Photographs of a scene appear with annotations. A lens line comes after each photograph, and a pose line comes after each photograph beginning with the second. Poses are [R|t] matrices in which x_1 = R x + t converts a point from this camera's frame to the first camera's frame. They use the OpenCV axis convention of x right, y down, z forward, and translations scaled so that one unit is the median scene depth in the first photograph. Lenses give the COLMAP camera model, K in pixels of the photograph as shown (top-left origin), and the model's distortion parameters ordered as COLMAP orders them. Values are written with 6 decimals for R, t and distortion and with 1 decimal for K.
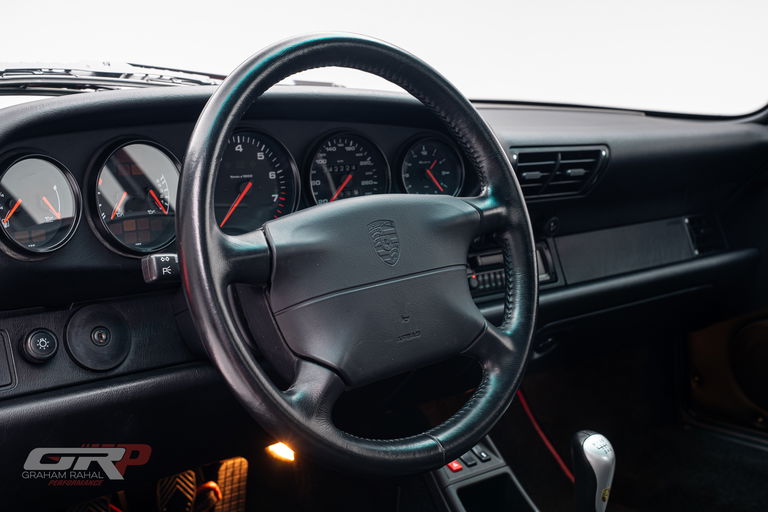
lens RADIAL K [[1062.0, 0, 383.9], [0, 1062.0, 251.7], [0, 0, 1]] dist [0.143584, 0.000000]
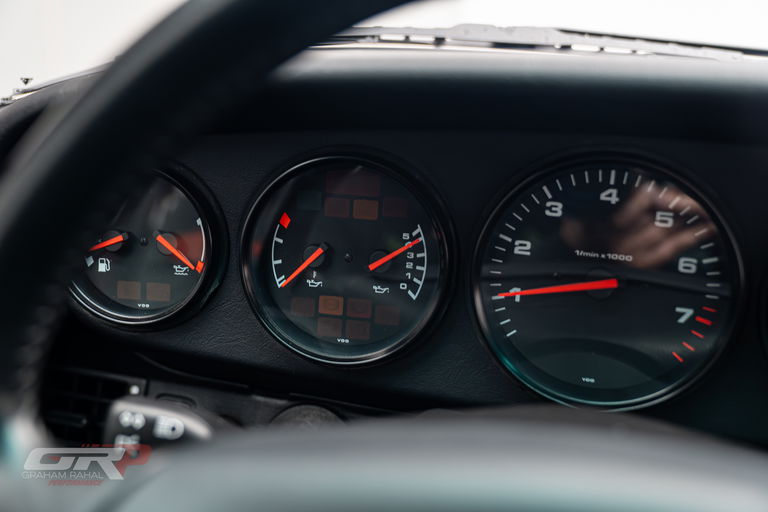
lens RADIAL K [[738.1, 0, 382.6], [0, 738.1, 255.2], [0, 0, 1]] dist [-0.034528, 0.000000]
pose [[0.531829, 0.224256, -0.816620, 0.078355], [-0.162425, 0.973409, 0.161532, -0.104989], [0.831130, 0.046732, 0.554112, 0.720196]]
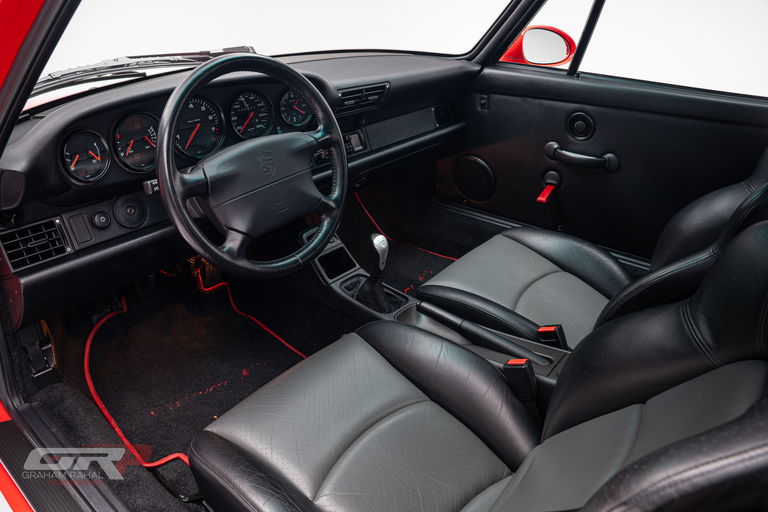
lens RADIAL K [[544.7, 0, 379.3], [0, 544.7, 254.6], [0, 0, 1]] dist [-0.077833, 0.005445]
pose [[0.990733, -0.057671, 0.122973, 0.062960], [0.015600, 0.947706, 0.318762, -0.141772], [-0.134925, -0.313890, 0.939824, -0.030873]]
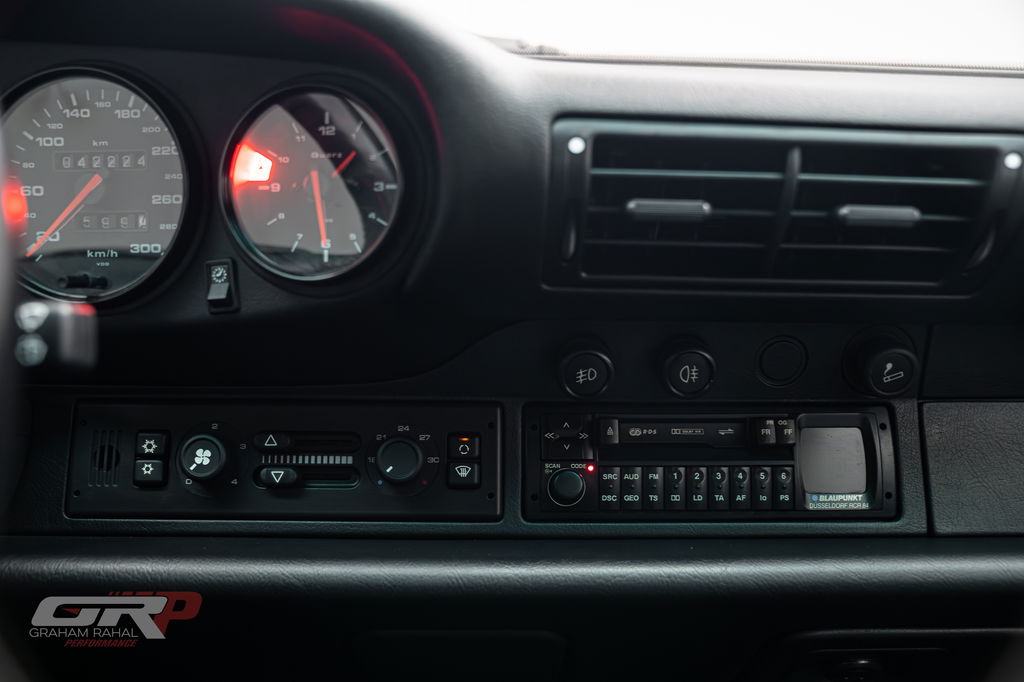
lens RADIAL K [[886.0, 0, 514.3], [0, 886.0, 348.3], [0, 0, 1]] dist [-0.045969, 0.007909]
pose [[0.756540, 0.135217, -0.639816, 0.324258], [-0.111149, 0.990742, 0.077954, -0.052751], [0.644433, 0.012140, 0.764564, 0.881157]]
